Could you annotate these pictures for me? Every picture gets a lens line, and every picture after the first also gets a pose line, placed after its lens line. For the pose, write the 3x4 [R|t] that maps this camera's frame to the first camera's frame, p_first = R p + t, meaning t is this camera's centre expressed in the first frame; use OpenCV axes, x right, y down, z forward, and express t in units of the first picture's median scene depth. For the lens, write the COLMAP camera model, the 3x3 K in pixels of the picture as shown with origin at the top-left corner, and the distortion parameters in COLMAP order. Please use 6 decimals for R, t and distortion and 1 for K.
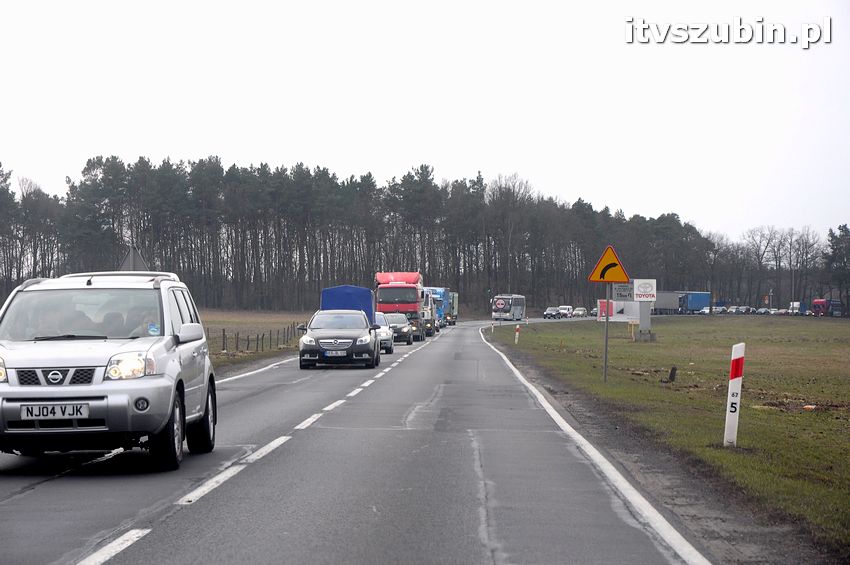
lens RADIAL K [[2494.2, 0, 425.2], [0, 2494.2, 283.4], [0, 0, 1]] dist [0.412563, 0.000000]
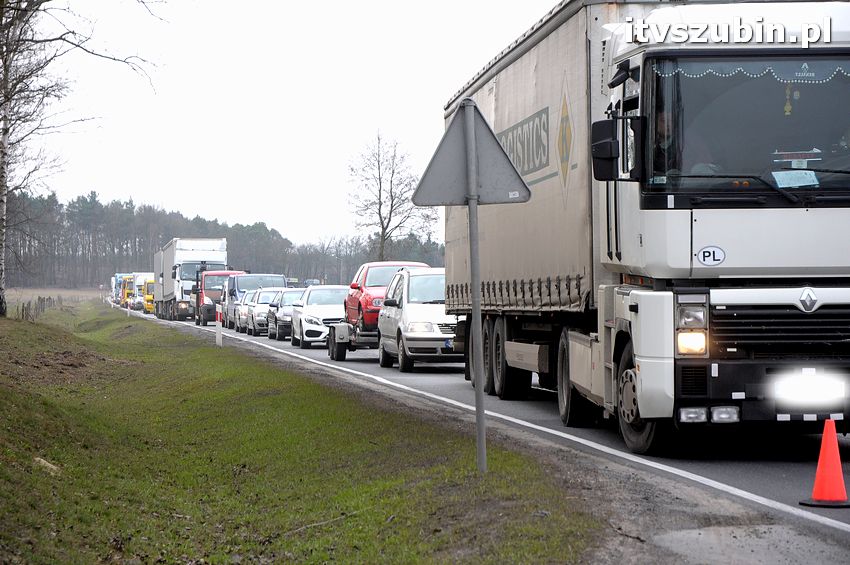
lens RADIAL K [[2494.2, 0, 425.3], [0, 2494.2, 283.1], [0, 0, 1]] dist [0.412563, 0.000000]
pose [[0.989058, 0.011913, 0.147045, -0.023375], [-0.013565, 0.999856, 0.010237, -0.009460], [-0.146902, -0.012119, 0.989077, -0.502844]]
